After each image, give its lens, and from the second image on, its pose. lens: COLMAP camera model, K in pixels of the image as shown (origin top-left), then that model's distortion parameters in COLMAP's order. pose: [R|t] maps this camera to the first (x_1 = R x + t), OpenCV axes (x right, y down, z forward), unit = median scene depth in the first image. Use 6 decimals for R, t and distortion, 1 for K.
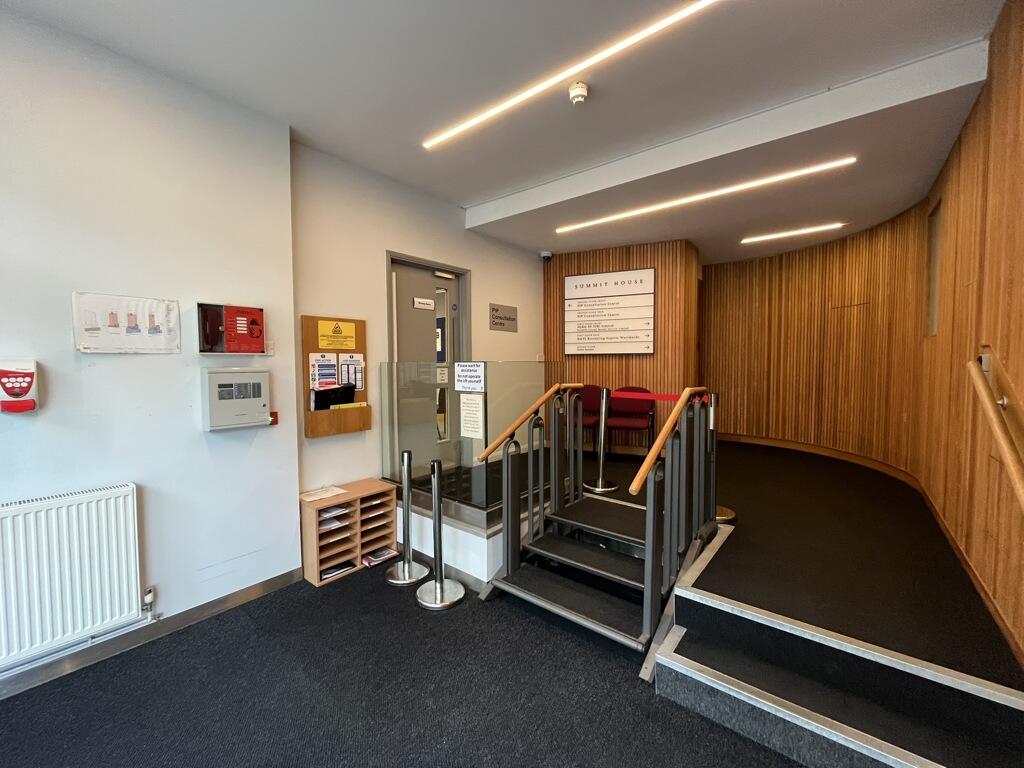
lens RADIAL K [[405.5, 0, 510.5], [0, 405.5, 382.7], [0, 0, 1]] dist [-0.006993, 0.000476]
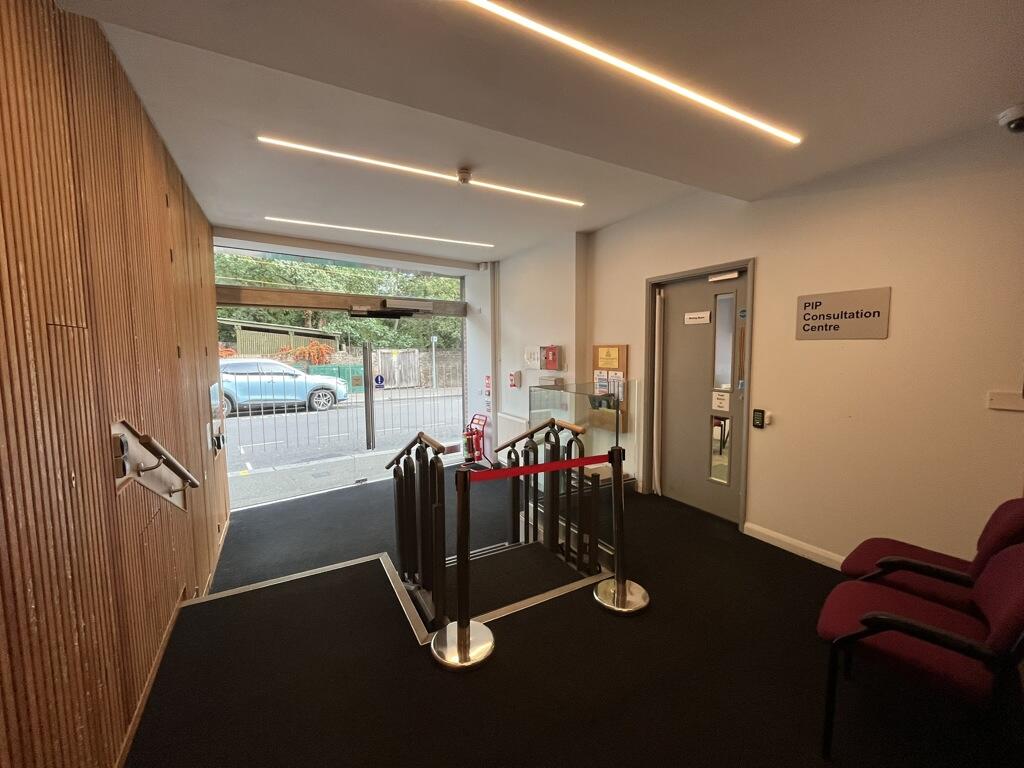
lens RADIAL K [[405.5, 0, 512.2], [0, 405.5, 379.9], [0, 0, 1]] dist [-0.006993, 0.000476]
pose [[-0.353081, 0.078846, -0.932264, 1.135041], [-0.038764, 0.994354, 0.098778, -0.193403], [0.934789, 0.071015, -0.348031, 1.377037]]
